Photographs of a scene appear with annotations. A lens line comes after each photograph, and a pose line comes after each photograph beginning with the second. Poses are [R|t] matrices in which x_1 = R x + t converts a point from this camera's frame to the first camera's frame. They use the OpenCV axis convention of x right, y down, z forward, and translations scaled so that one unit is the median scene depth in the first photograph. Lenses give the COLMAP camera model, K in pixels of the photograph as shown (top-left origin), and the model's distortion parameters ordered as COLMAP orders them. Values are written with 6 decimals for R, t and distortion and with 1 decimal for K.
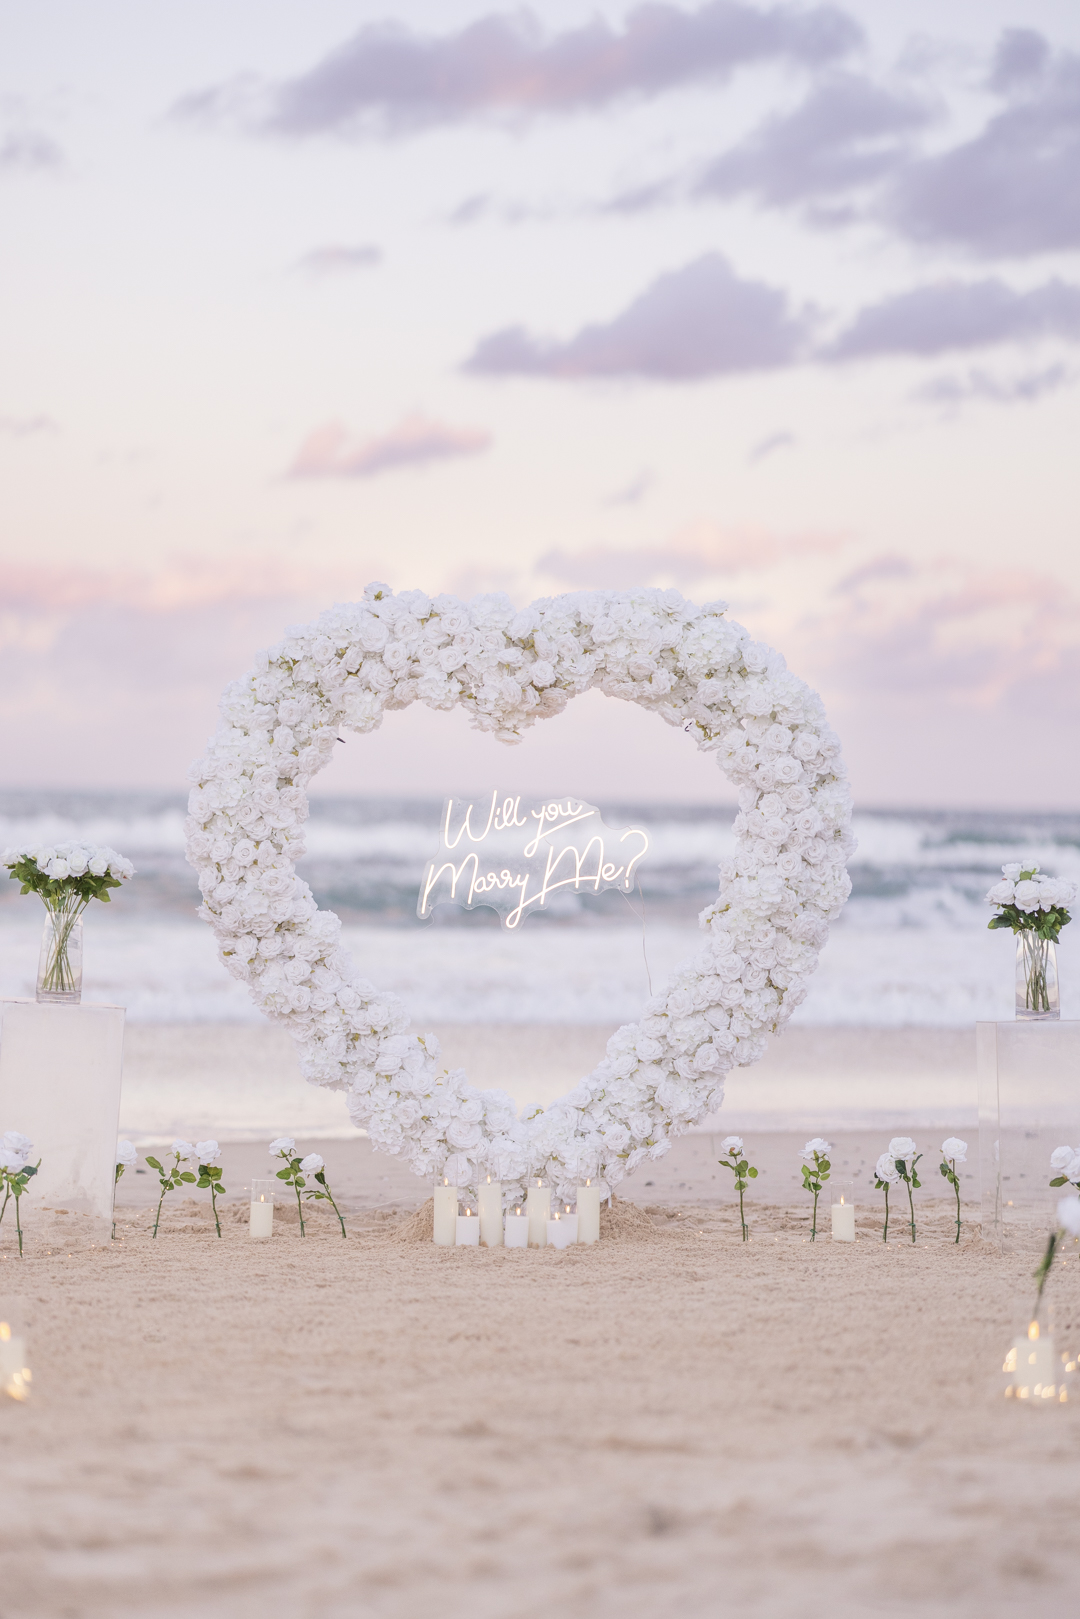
lens RADIAL K [[4089.5, 0, 580.3], [0, 4089.5, 853.1], [0, 0, 1]] dist [-0.048553, 0.000000]
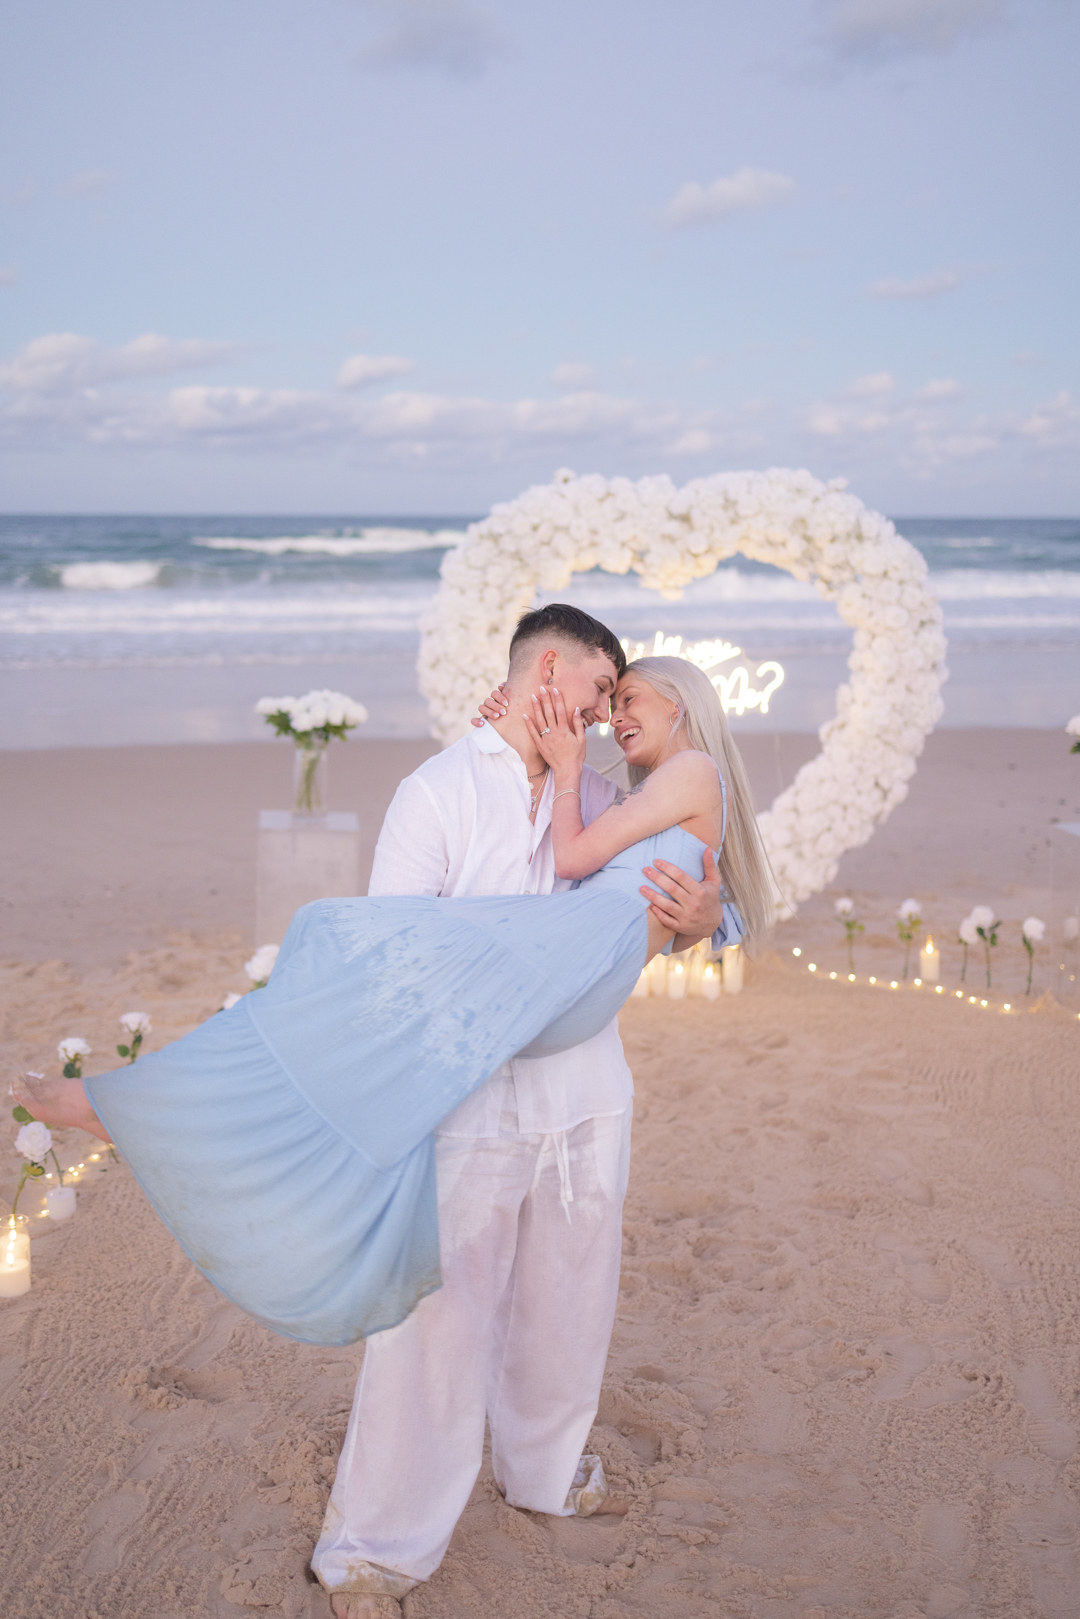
lens RADIAL K [[1565.9, 0, 542.8], [0, 1565.9, 788.0], [0, 0, 1]] dist [-0.009972, 0.000000]
pose [[0.995996, -0.001568, -0.089384, -0.013590], [0.014919, 0.988740, 0.148896, -0.041364], [0.088144, -0.149633, 0.984805, 0.514755]]
